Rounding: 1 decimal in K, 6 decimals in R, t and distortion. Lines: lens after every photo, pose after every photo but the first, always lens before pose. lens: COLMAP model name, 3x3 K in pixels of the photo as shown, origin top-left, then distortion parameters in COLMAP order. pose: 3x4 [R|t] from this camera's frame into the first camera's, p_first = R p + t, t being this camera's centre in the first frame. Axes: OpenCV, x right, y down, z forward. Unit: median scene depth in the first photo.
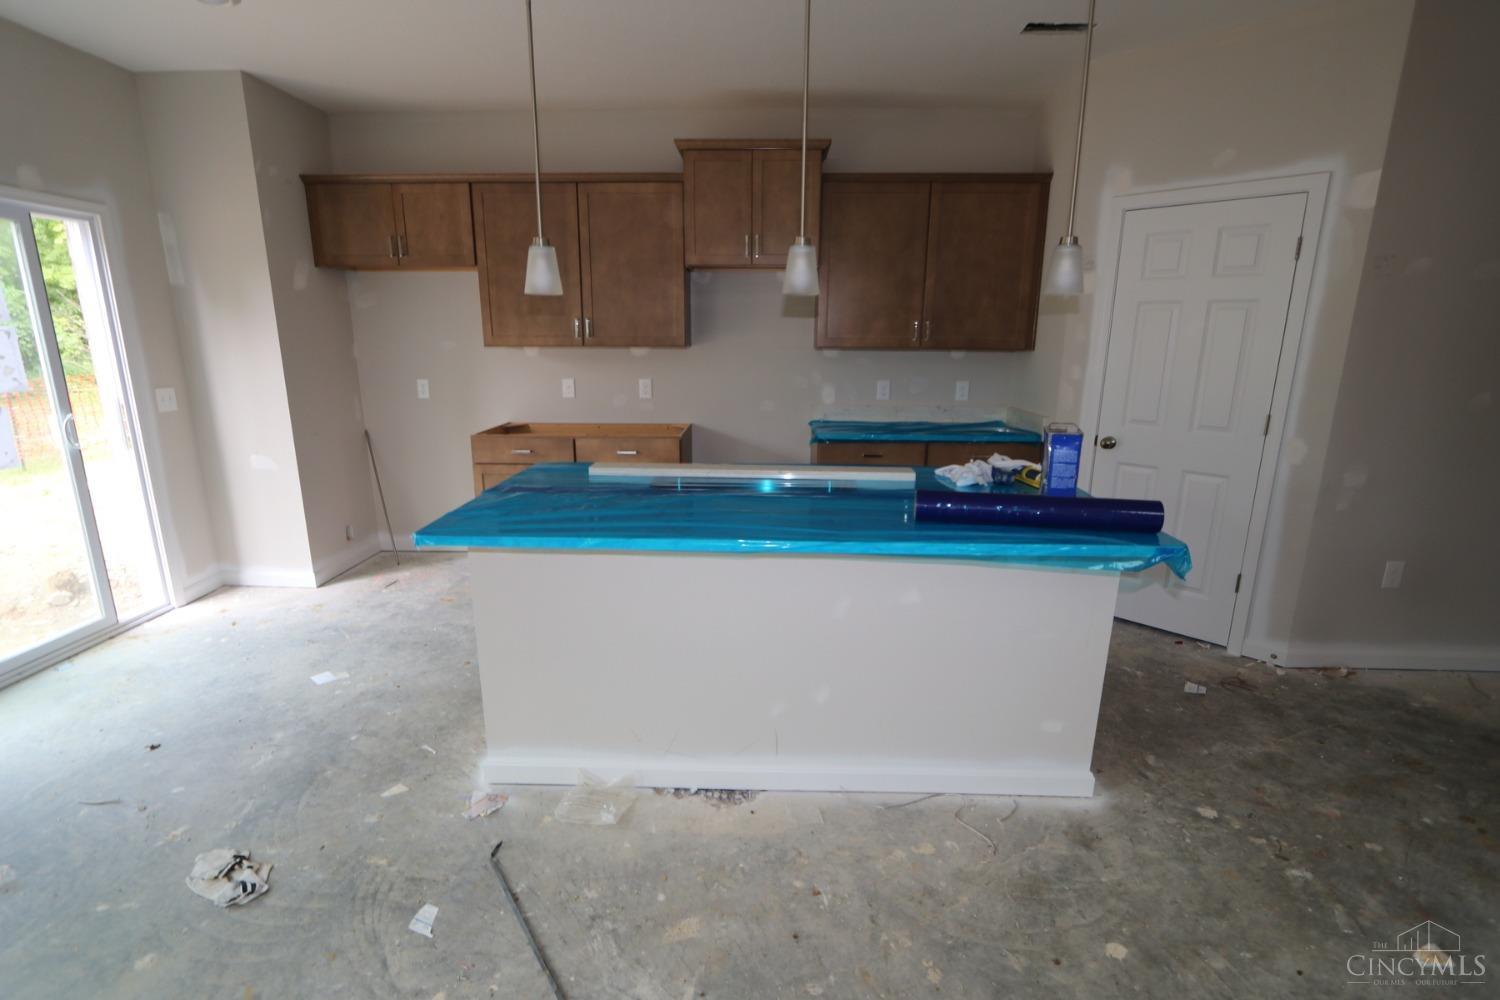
lens RADIAL K [[694.8, 0, 733.0], [0, 694.8, 503.9], [0, 0, 1]] dist [-0.019920, 0.000505]
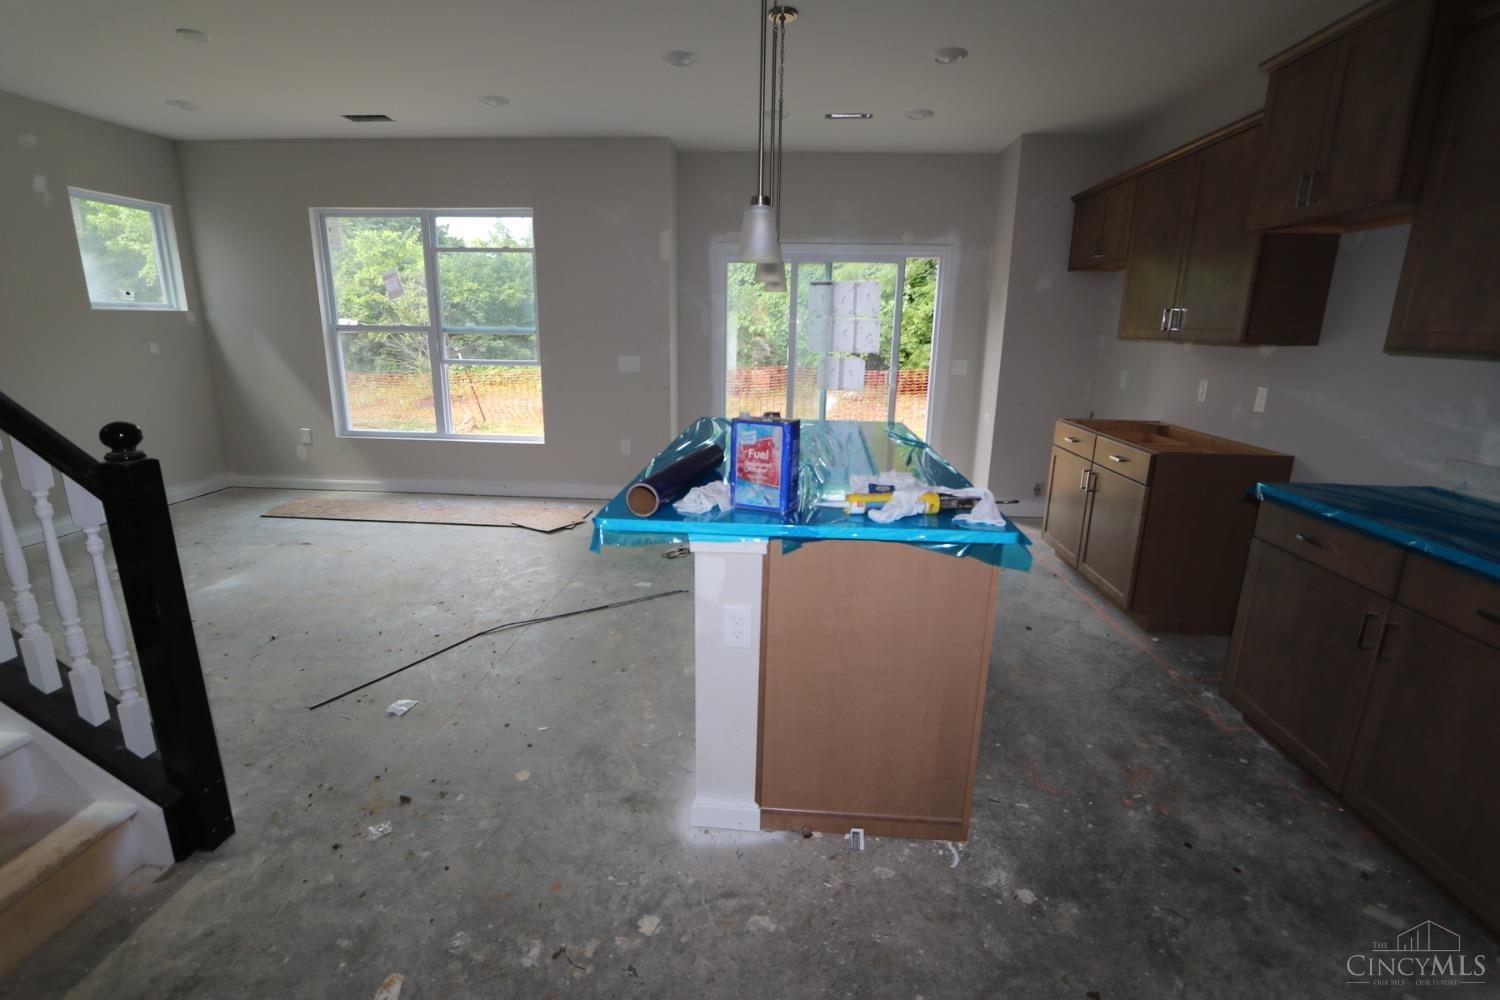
lens RADIAL K [[694.8, 0, 733.0], [0, 694.8, 503.9], [0, 0, 1]] dist [-0.019920, 0.000505]
pose [[-0.042893, 0.243347, -0.968990, 1.332577], [-0.255006, 0.935091, 0.246122, -0.204221], [0.965988, 0.257656, 0.021947, 0.961766]]
